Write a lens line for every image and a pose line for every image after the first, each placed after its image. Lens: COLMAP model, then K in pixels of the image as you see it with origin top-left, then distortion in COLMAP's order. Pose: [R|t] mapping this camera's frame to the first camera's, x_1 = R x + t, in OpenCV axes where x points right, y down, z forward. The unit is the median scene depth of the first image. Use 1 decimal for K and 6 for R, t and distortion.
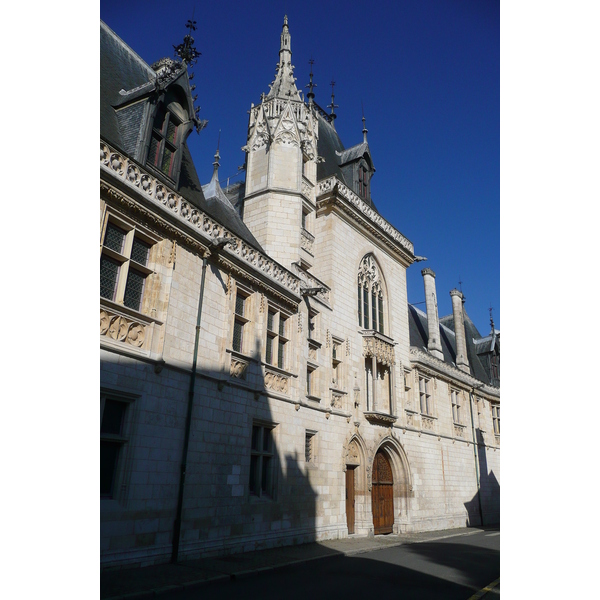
lens RADIAL K [[480.8, 0, 300.0], [0, 480.8, 300.0], [0, 0, 1]] dist [-0.026720, 0.005550]
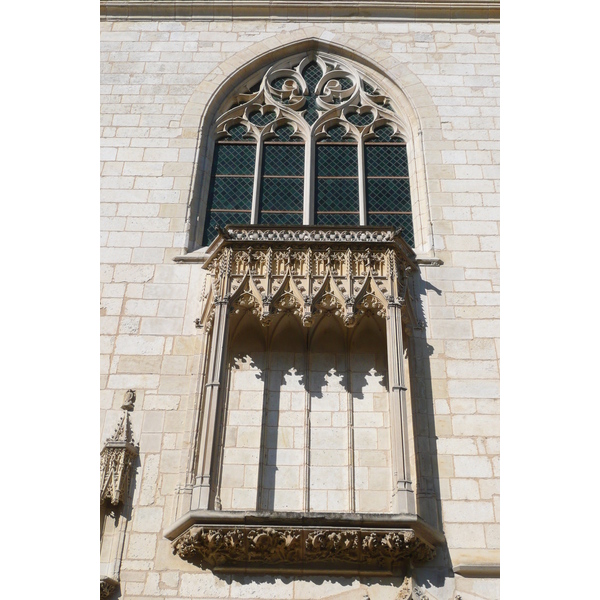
lens RADIAL K [[844.2, 0, 300.0], [0, 844.2, 300.0], [0, 0, 1]] dist [0.006054, -0.009403]
pose [[0.605801, -0.512209, -0.608808, 0.461706], [0.274147, 0.852728, -0.444634, 0.331965], [0.746893, 0.102457, 0.657004, 0.772900]]
